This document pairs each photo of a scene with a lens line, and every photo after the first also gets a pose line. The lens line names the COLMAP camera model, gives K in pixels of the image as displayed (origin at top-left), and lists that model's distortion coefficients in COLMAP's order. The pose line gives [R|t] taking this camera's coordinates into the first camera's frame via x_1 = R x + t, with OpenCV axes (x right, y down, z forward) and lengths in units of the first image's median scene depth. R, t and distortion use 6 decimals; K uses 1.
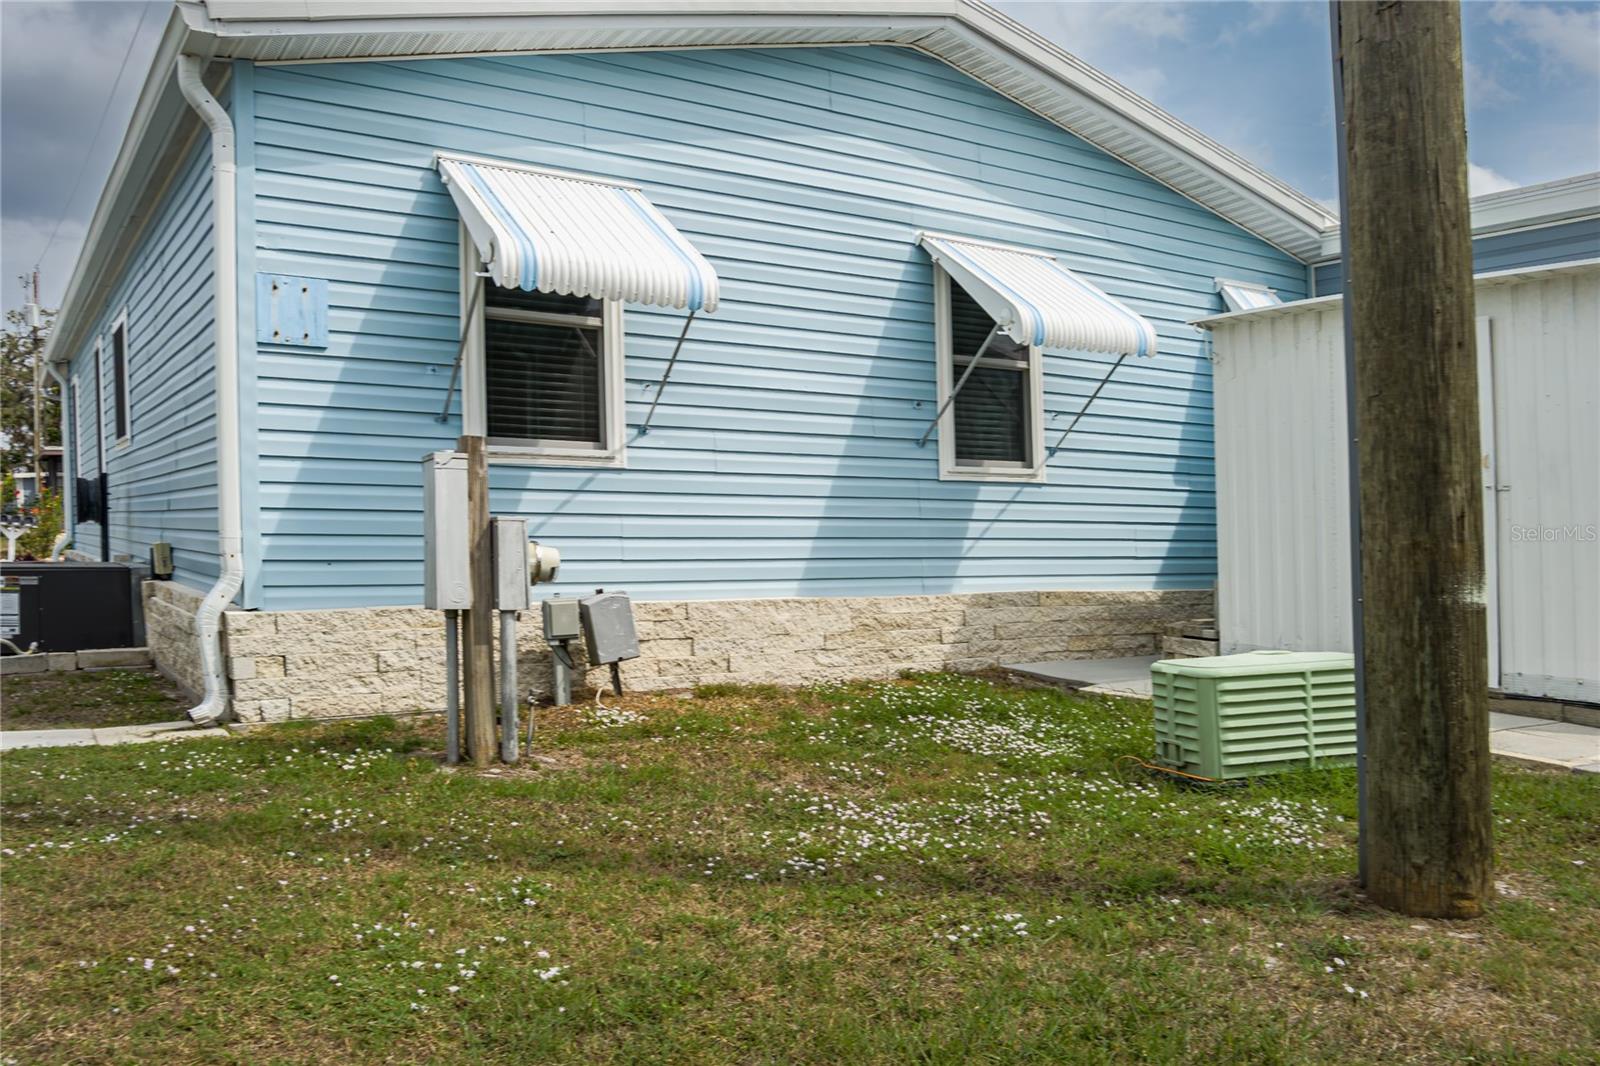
lens RADIAL K [[1340.2, 0, 800.0], [0, 1340.2, 533.0], [0, 0, 1]] dist [-0.060454, -0.001766]
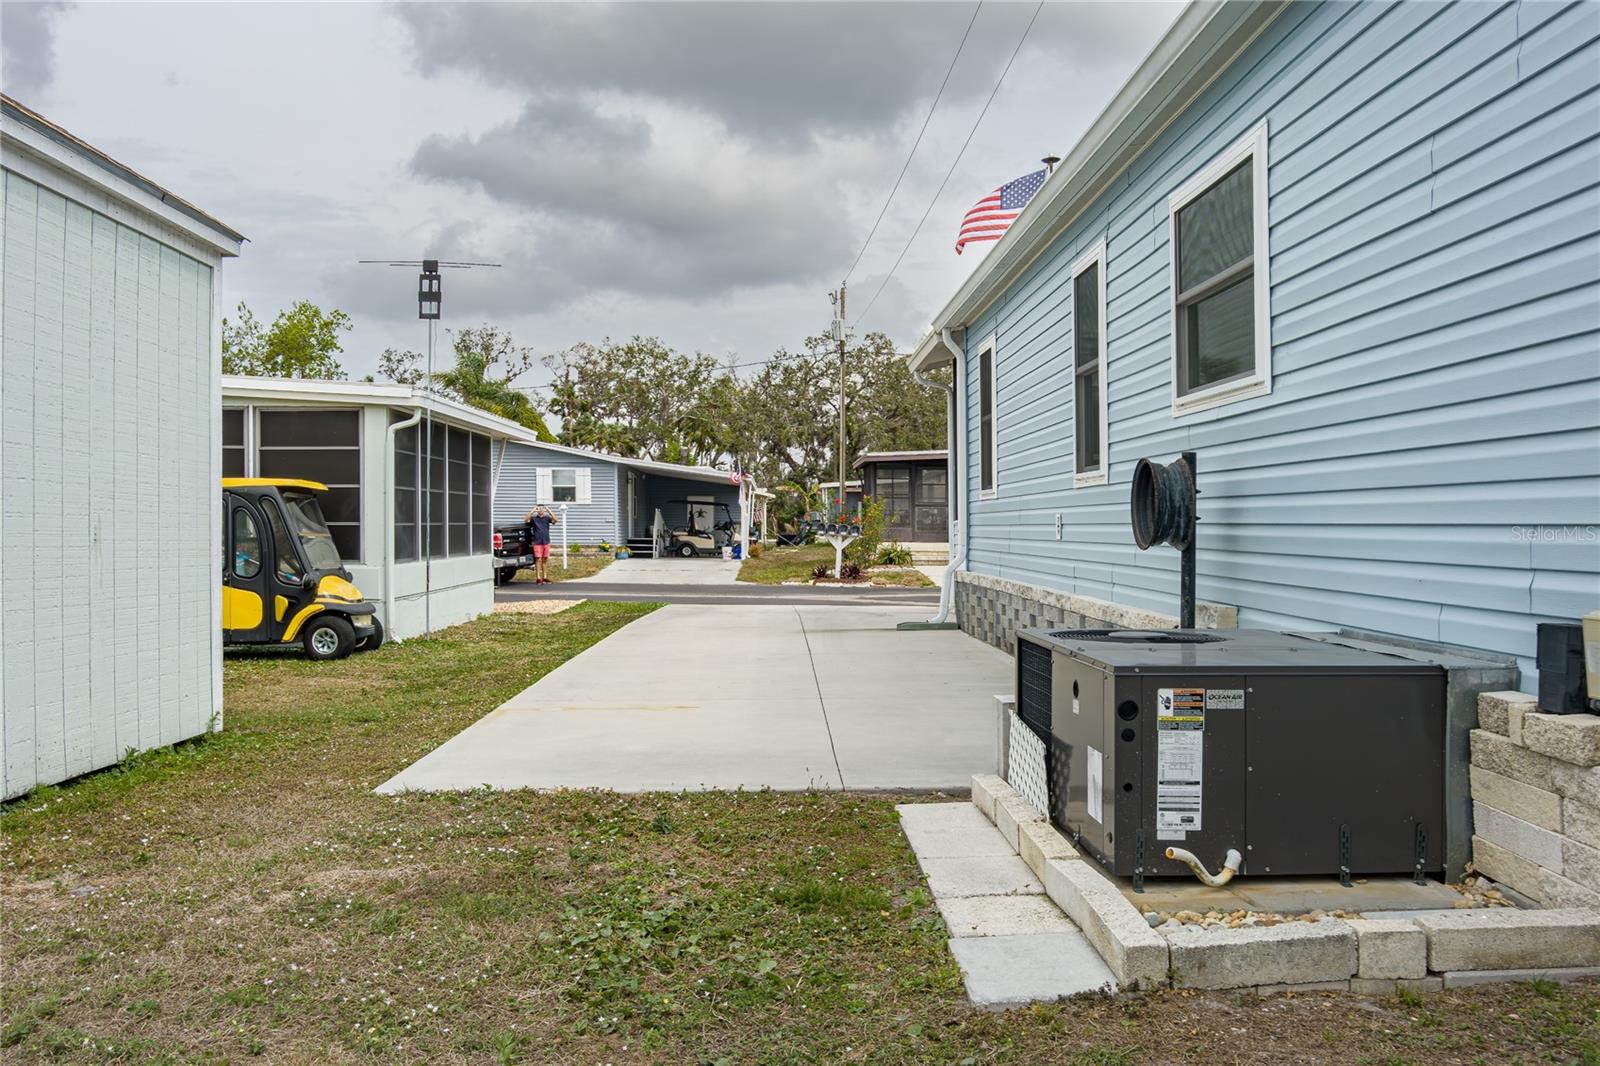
lens RADIAL K [[1340.2, 0, 800.0], [0, 1340.2, 533.0], [0, 0, 1]] dist [-0.060454, -0.001766]
pose [[0.855988, 0.003175, -0.516986, -0.486781], [-0.005396, 0.999982, -0.002793, -0.013429], [0.516967, 0.005180, 0.855989, 0.577913]]
